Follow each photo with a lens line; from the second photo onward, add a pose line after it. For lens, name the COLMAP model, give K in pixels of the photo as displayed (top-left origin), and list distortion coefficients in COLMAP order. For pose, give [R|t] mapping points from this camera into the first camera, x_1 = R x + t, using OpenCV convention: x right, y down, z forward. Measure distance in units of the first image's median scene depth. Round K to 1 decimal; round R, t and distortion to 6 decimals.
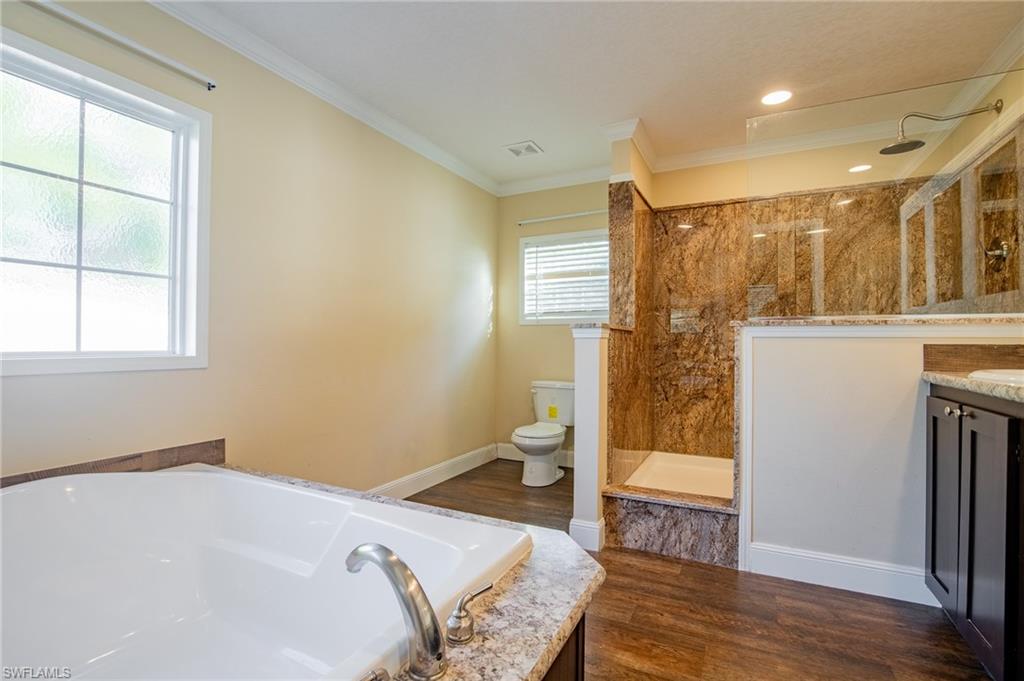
lens RADIAL K [[481.8, 0, 507.2], [0, 481.8, 338.3], [0, 0, 1]] dist [-0.018025, 0.002049]
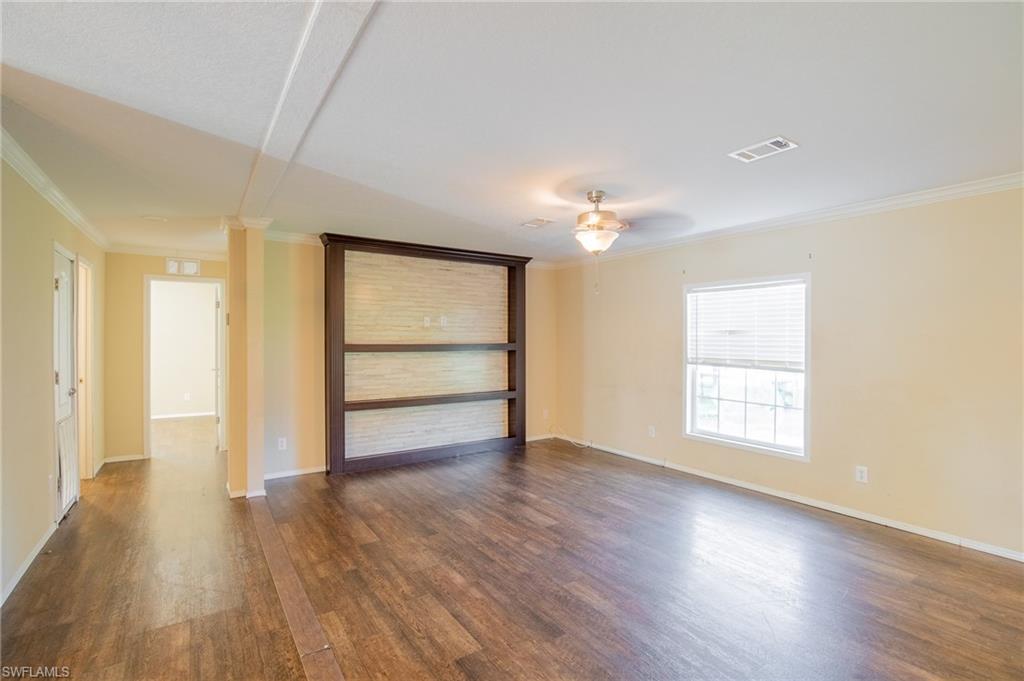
lens RADIAL K [[481.8, 0, 509.1], [0, 481.8, 337.4], [0, 0, 1]] dist [-0.018025, 0.002049]
pose [[-0.875146, -0.002184, 0.483853, -0.665691], [0.004882, 0.999899, 0.013344, -0.206301], [-0.483833, 0.014040, -0.875047, 2.145932]]
